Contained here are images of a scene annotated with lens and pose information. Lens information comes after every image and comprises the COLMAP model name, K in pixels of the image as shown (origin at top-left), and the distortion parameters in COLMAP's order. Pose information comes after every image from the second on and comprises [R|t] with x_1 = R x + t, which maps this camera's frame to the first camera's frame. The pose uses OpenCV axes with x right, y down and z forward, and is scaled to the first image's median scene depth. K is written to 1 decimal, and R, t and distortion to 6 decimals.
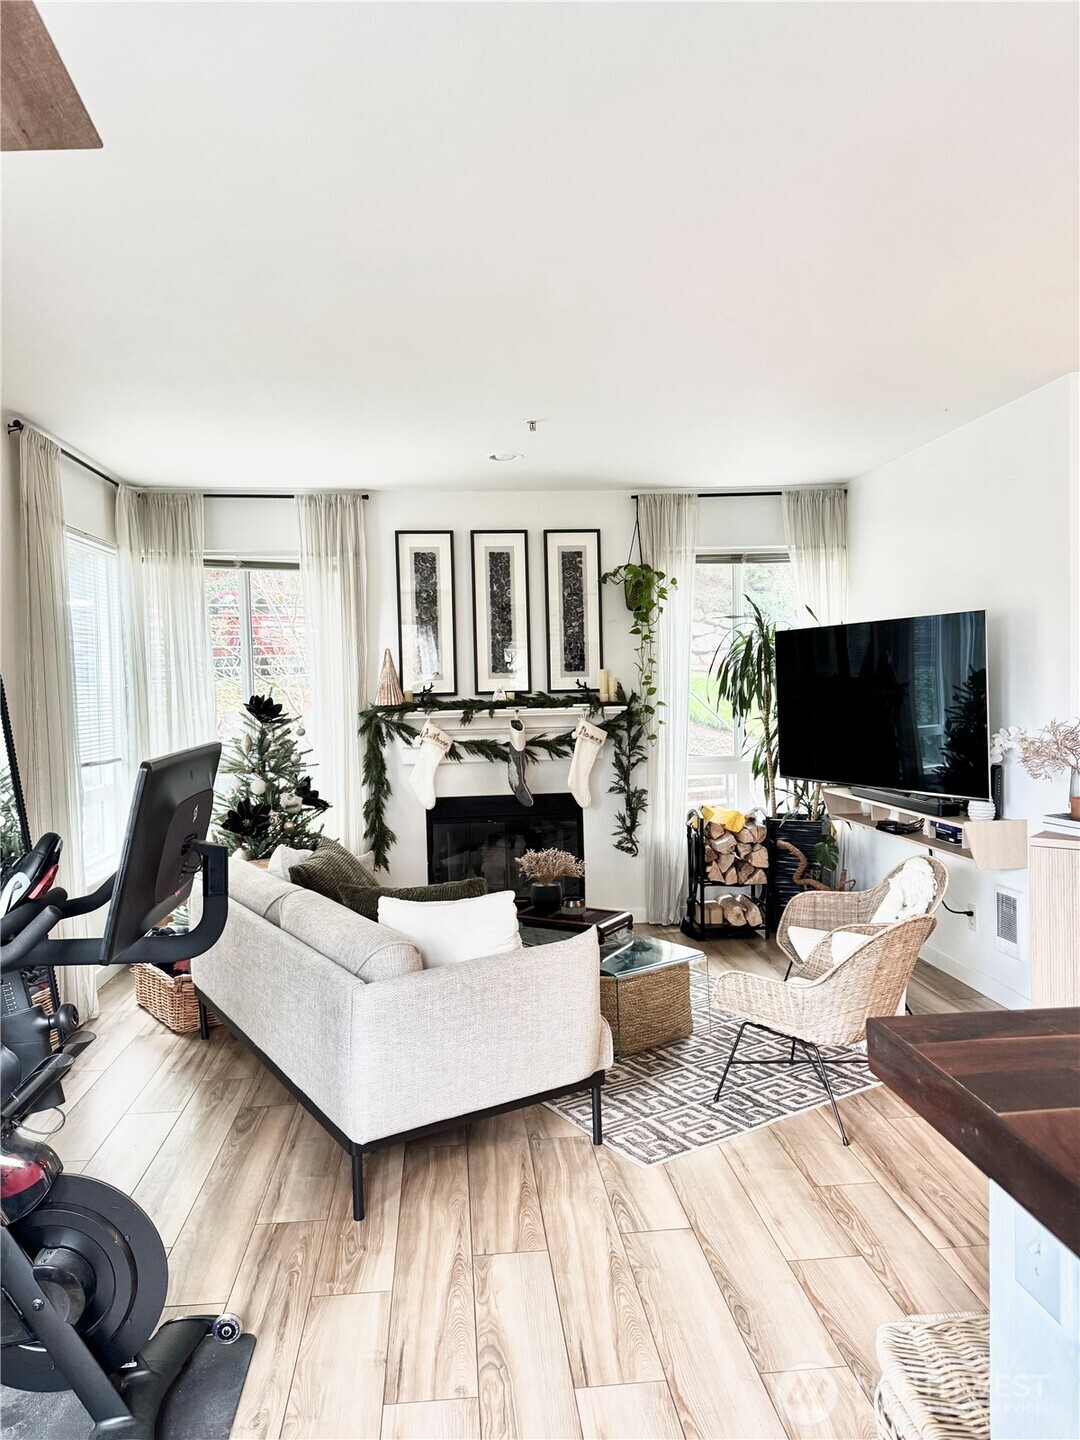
lens RADIAL K [[1014.5, 0, 539.1], [0, 1014.5, 721.8], [0, 0, 1]] dist [0.074770, -0.124867]
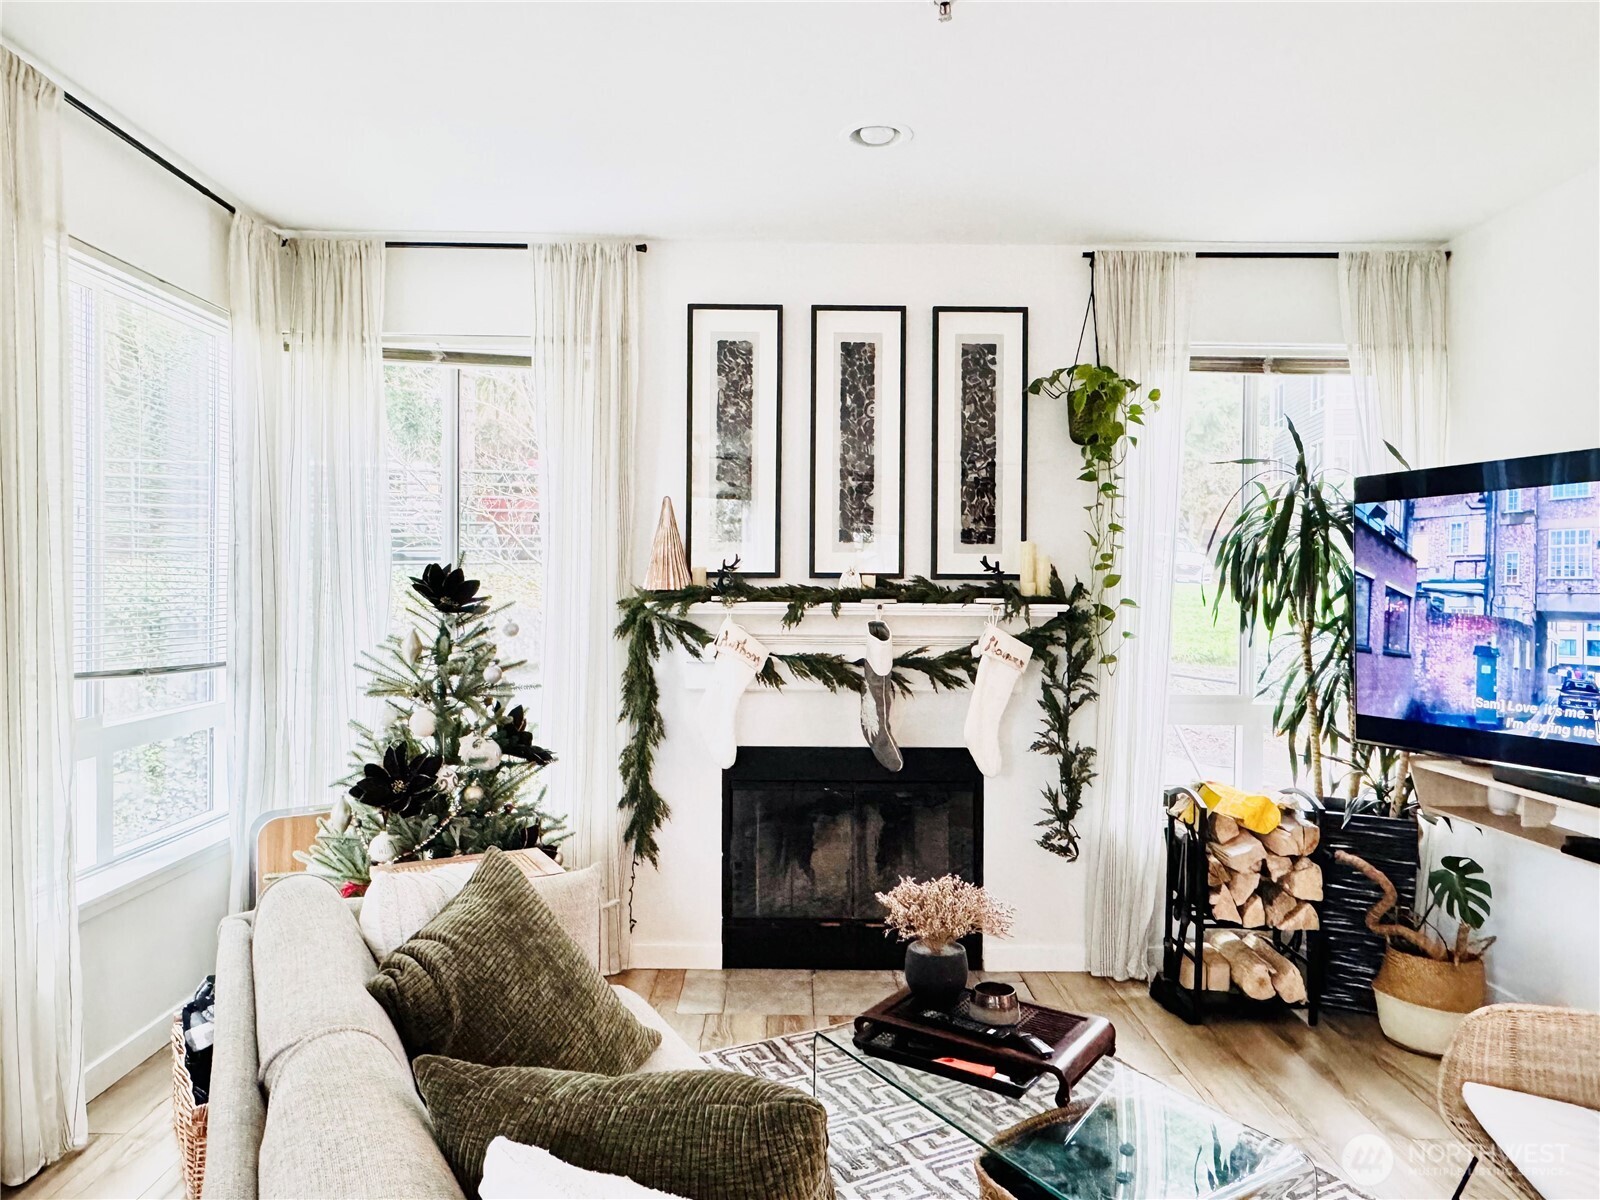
lens RADIAL K [[1086.3, 0, 792.0], [0, 1086.3, 597.7], [0, 0, 1]] dist [-0.014542, -0.007941]
pose [[0.995862, 0.032124, -0.085012, -0.018678], [-0.034550, 0.999032, -0.027230, 0.002960], [0.084055, 0.030055, 0.996008, 0.363489]]
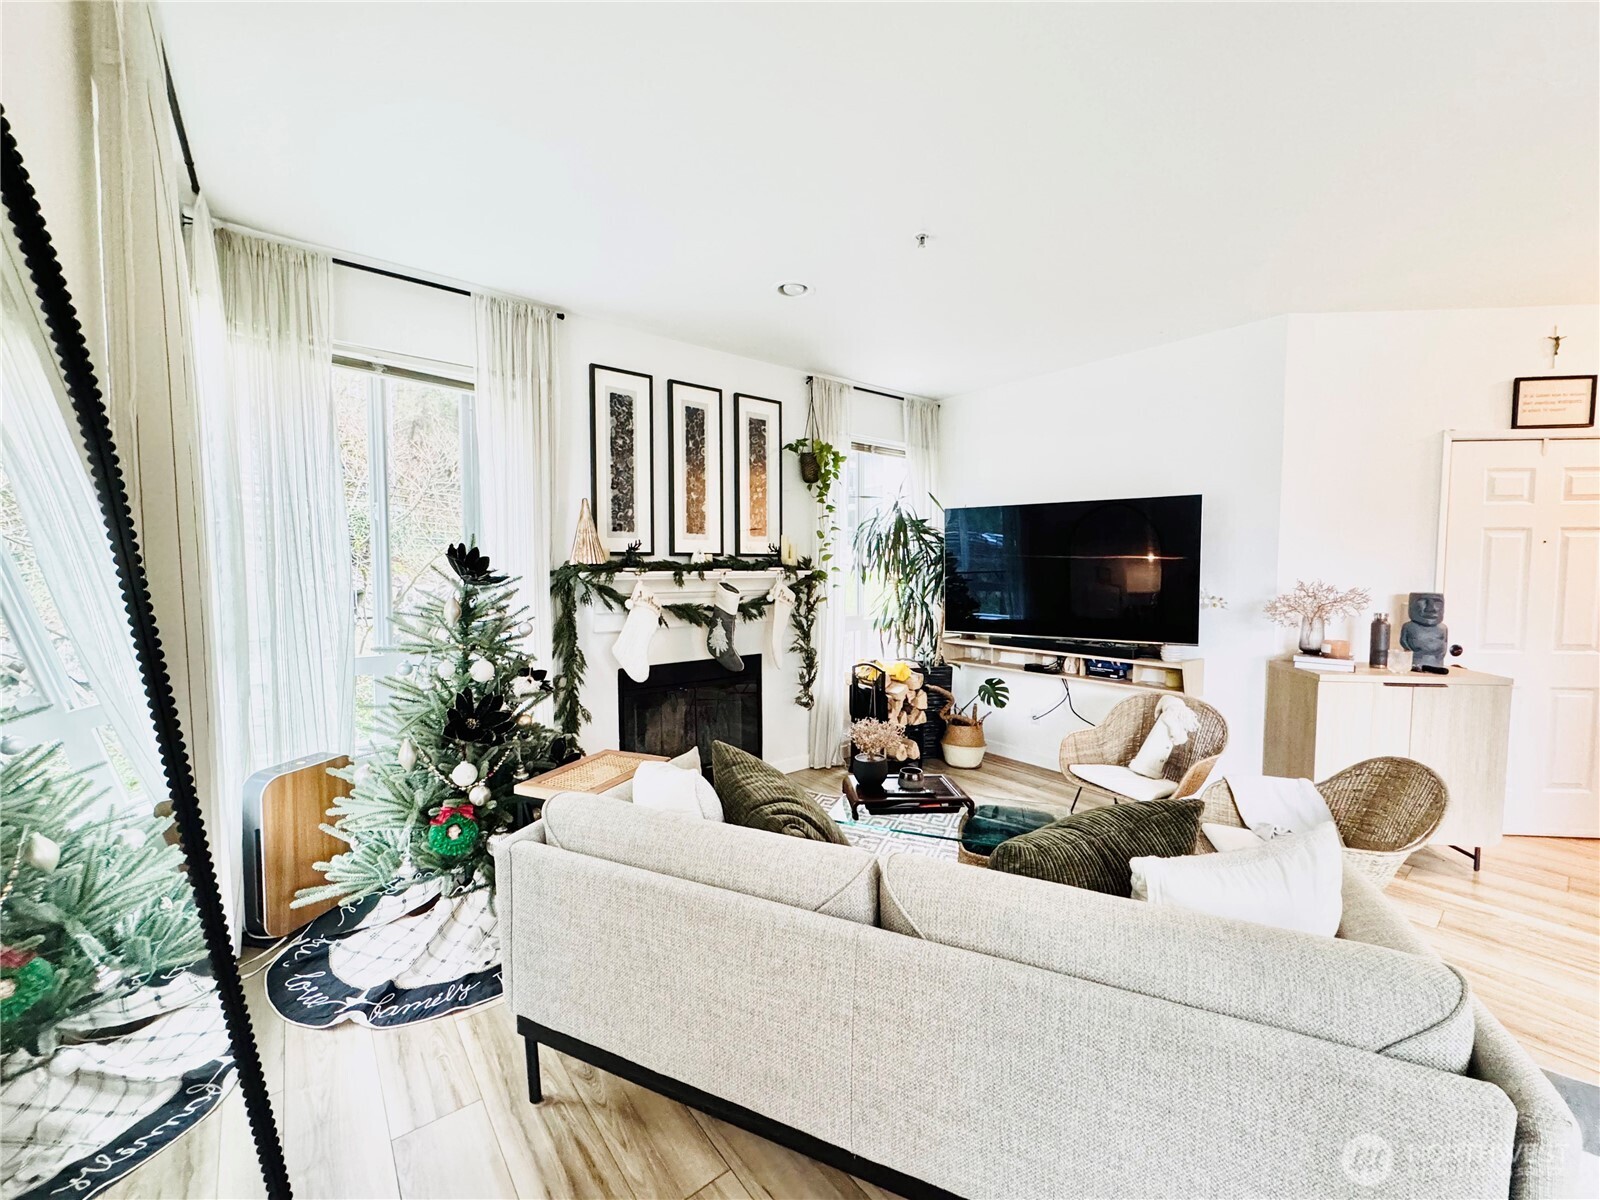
lens RADIAL K [[640.9, 0, 799.8], [0, 640.9, 603.6], [0, 0, 1]] dist [-0.018223, 0.000220]
pose [[0.827795, -0.008981, 0.560960, -0.300017], [0.001230, 0.999899, 0.014193, 0.009507], [-0.561030, -0.011058, 0.827722, 0.445918]]
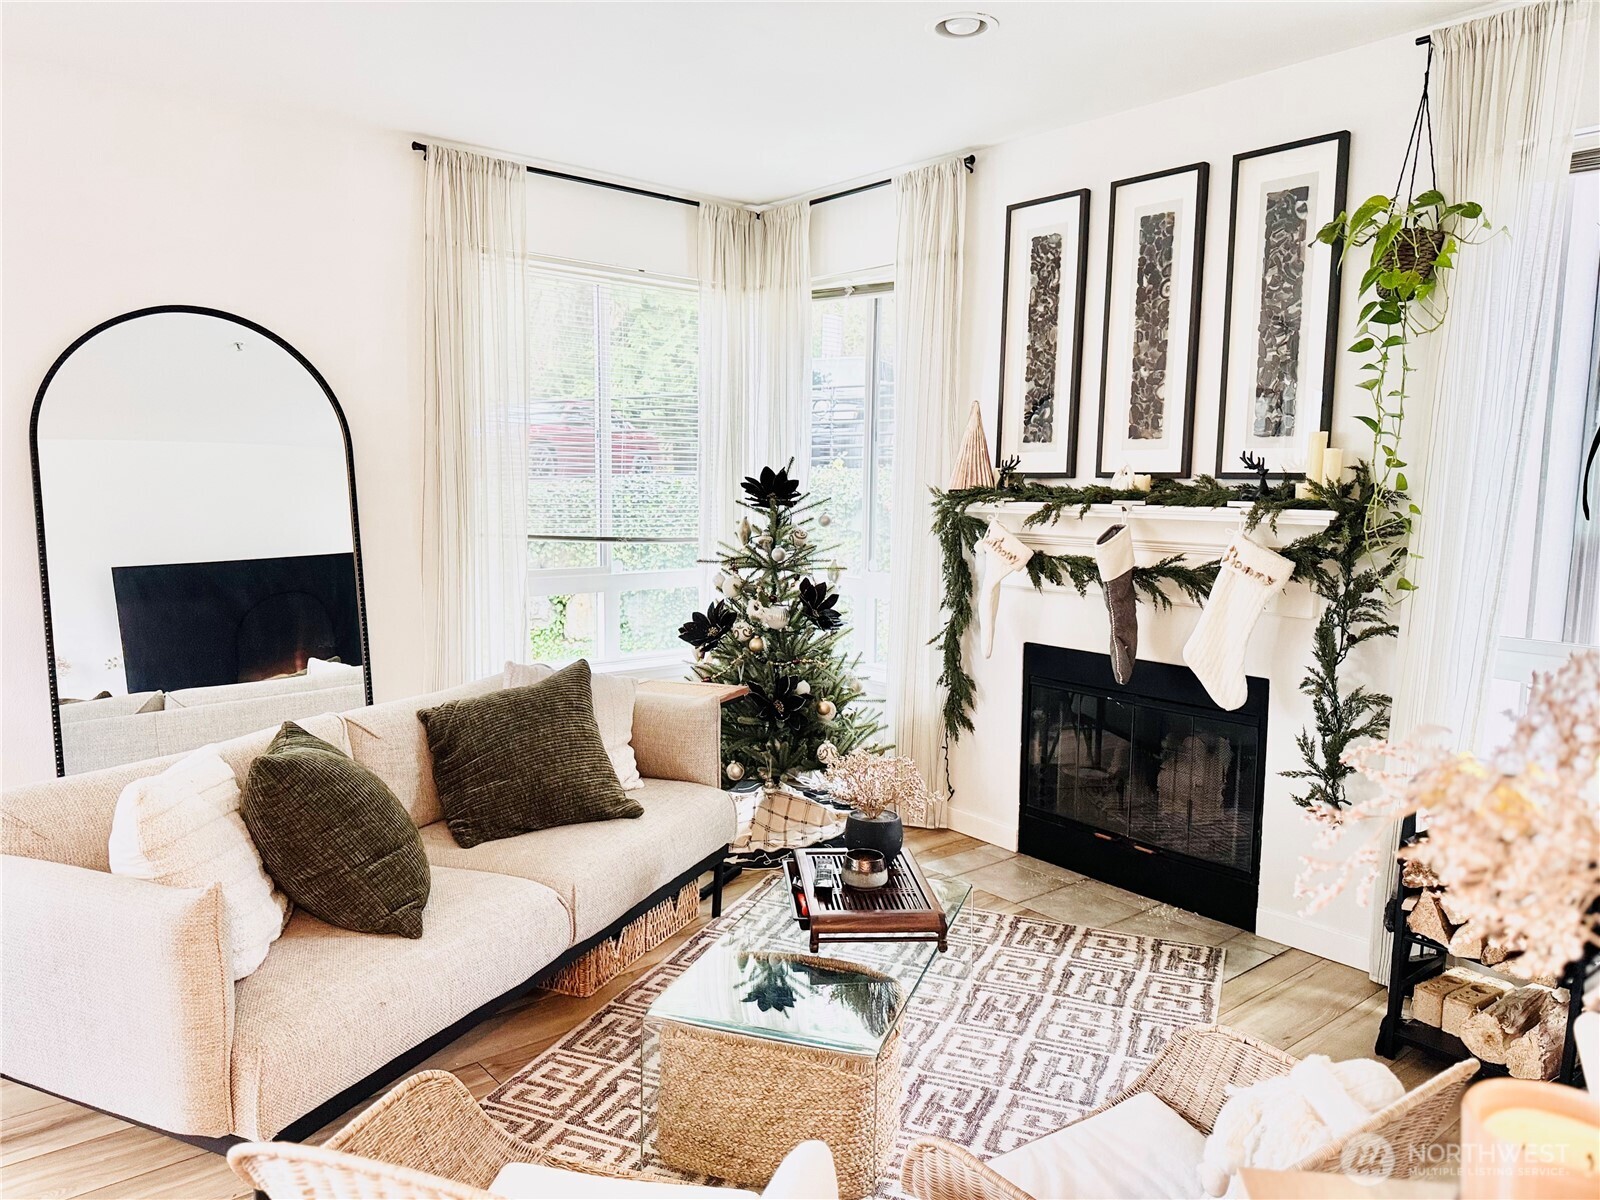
lens RADIAL K [[1127.2, 0, 759.7], [0, 1127.2, 603.8], [0, 0, 1]] dist [0.074770, -0.124867]
pose [[0.545620, 0.124041, -0.828802, 0.377897], [-0.059863, 0.992228, 0.109091, -0.014530], [0.835892, -0.009907, 0.548805, 0.490240]]
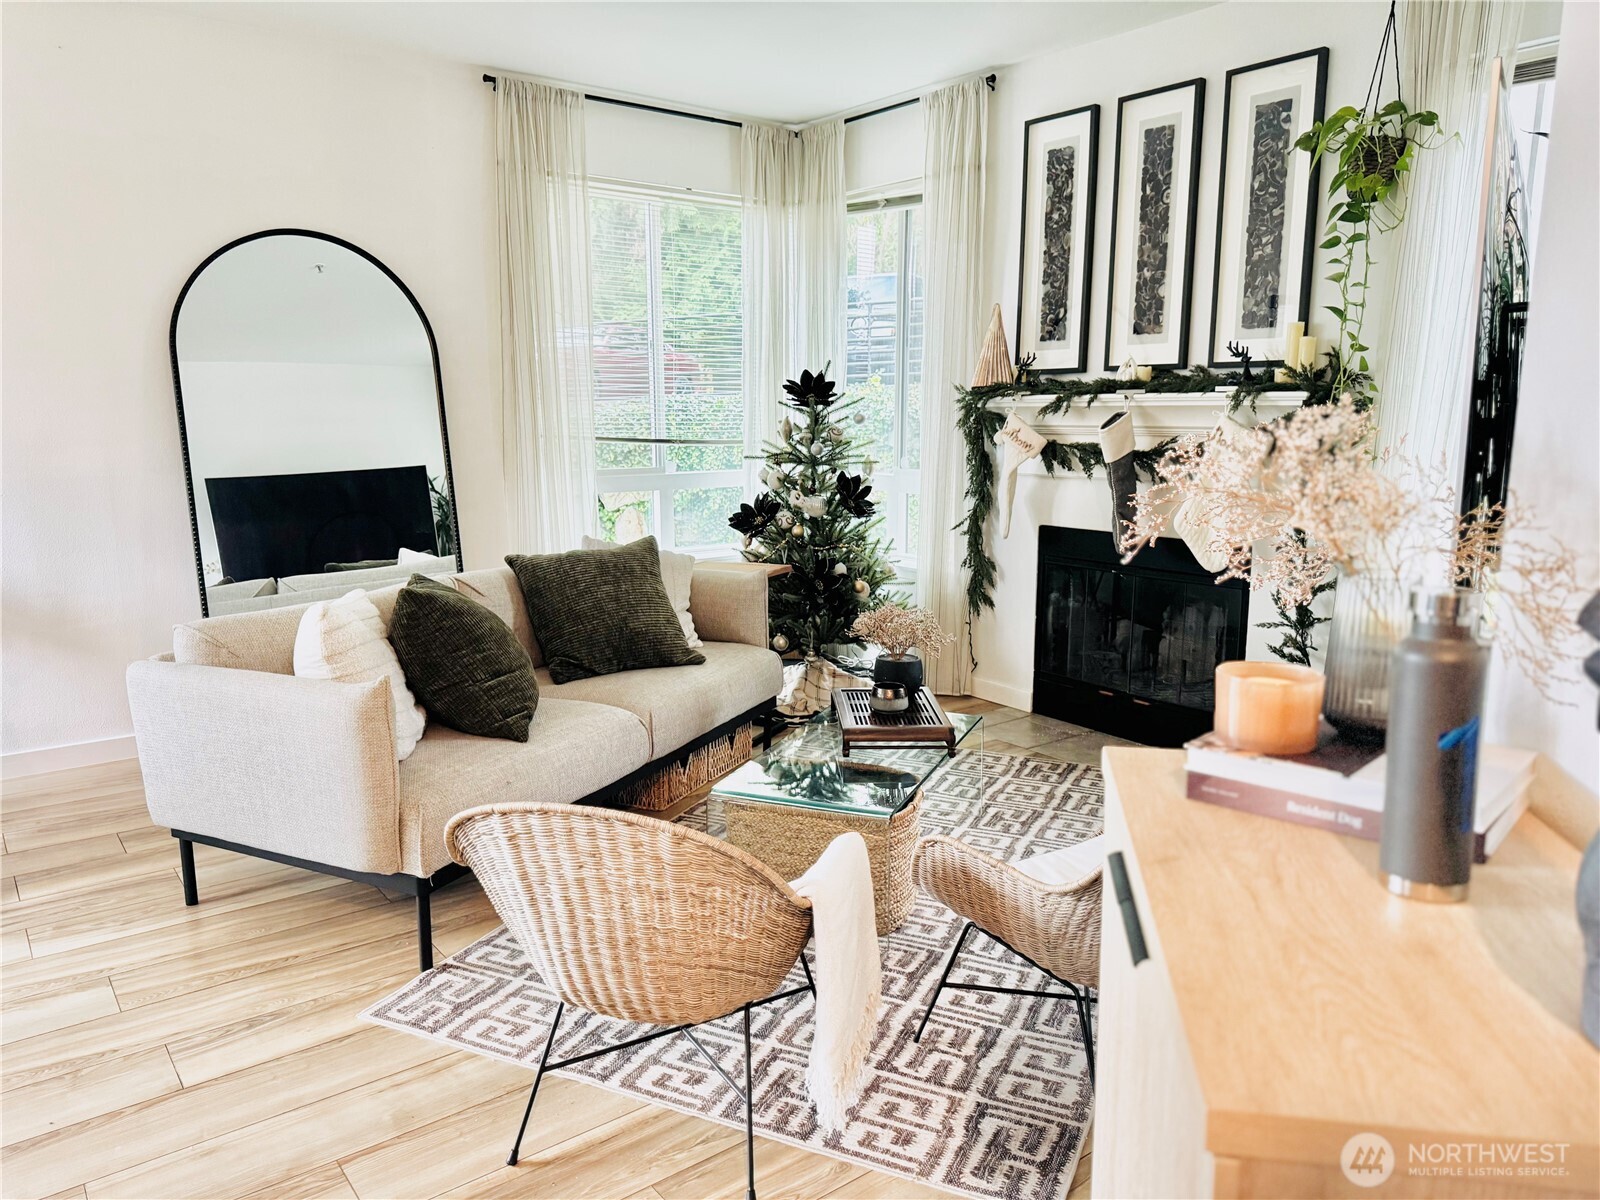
lens RADIAL K [[1127.2, 0, 761.5], [0, 1127.2, 610.2], [0, 0, 1]] dist [0.074770, -0.124867]
pose [[0.518435, 0.176131, -0.836781, 0.453410], [-0.045109, 0.982828, 0.178923, 0.002979], [0.853926, -0.055013, 0.517478, 0.441294]]
